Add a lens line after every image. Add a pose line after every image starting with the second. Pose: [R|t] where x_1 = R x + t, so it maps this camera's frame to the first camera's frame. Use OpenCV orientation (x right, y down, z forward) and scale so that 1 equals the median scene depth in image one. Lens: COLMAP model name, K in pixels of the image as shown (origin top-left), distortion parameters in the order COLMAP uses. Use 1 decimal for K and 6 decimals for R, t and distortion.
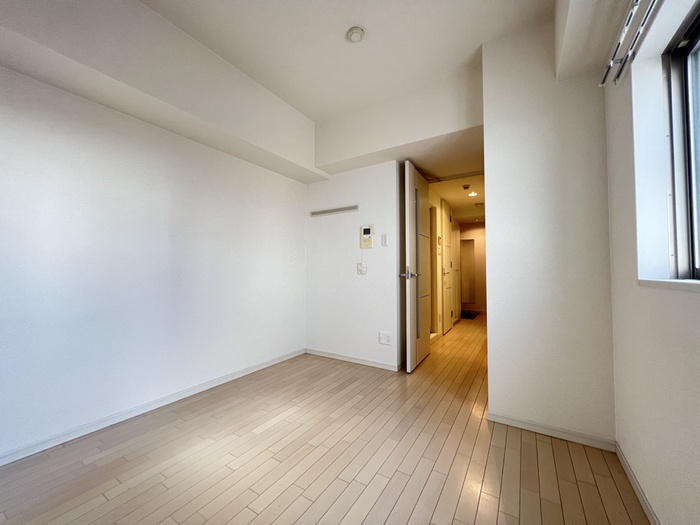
lens RADIAL K [[279.8, 0, 350.0], [0, 279.8, 262.5], [0, 0, 1]] dist [-0.002459, -0.000176]
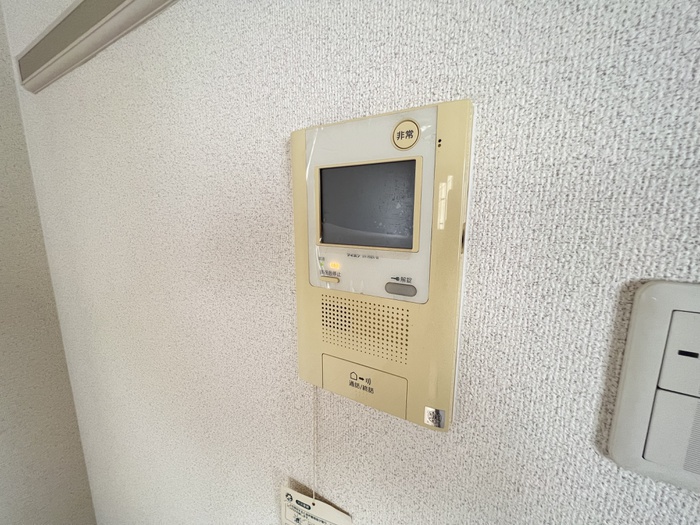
lens RADIAL K [[281.2, 0, 350.0], [0, 281.2, 262.5], [0, 0, 1]] dist [0.001279, 0.000178]
pose [[0.999351, -0.003596, 0.035842, 0.057915], [-0.003613, 0.979979, 0.199067, -0.118282], [-0.035841, -0.199067, 0.979330, 0.987279]]
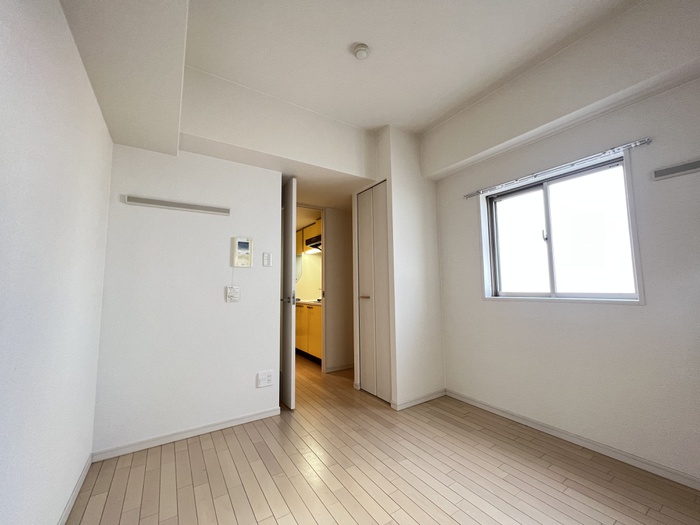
lens RADIAL K [[279.8, 0, 350.0], [0, 279.8, 262.5], [0, 0, 1]] dist [-0.002459, -0.000176]
pose [[0.411717, 0.077419, 0.908017, -0.553536], [-0.020303, 0.996917, -0.075792, -0.012381], [-0.911085, 0.012770, 0.412020, 0.440341]]
